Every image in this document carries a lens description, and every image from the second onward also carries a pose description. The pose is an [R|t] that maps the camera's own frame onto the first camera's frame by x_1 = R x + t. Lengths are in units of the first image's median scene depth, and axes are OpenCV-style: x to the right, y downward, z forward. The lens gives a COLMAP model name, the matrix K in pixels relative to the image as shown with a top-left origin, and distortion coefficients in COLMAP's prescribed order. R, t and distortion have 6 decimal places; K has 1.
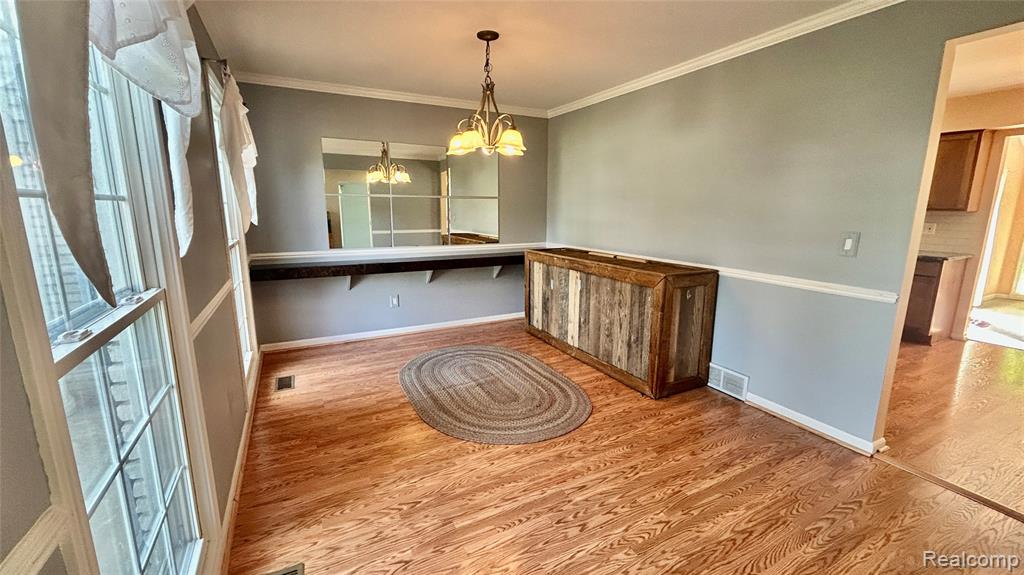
lens RADIAL K [[417.0, 0, 511.0], [0, 417.0, 285.5], [0, 0, 1]] dist [0.005642, 0.000177]
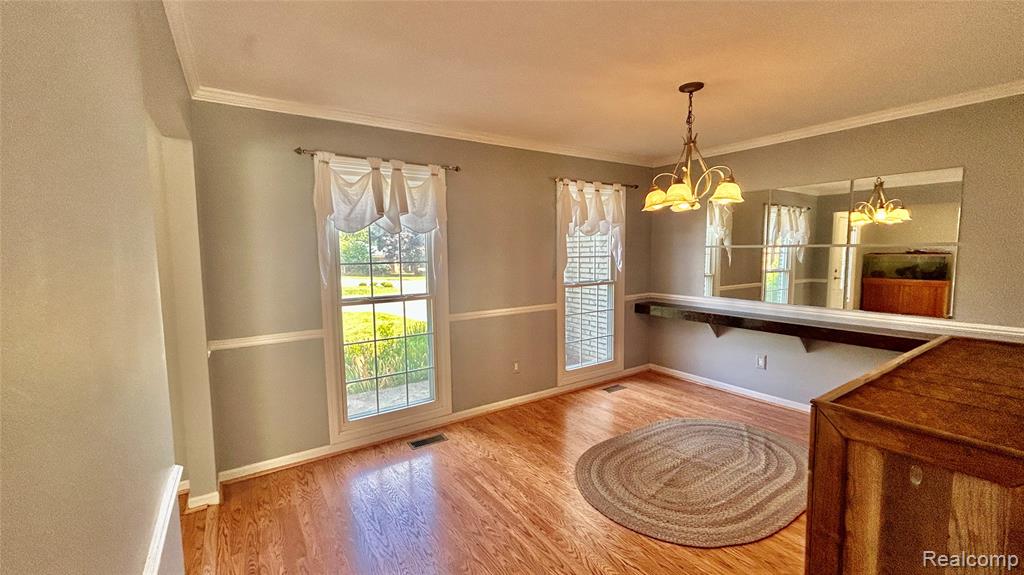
lens RADIAL K [[417.0, 0, 511.6], [0, 417.0, 289.6], [0, 0, 1]] dist [0.005642, 0.000177]
pose [[0.111436, 0.088797, -0.989797, 0.704500], [-0.167244, 0.983470, 0.069400, -0.115614], [0.979598, 0.157804, 0.124445, 0.446894]]
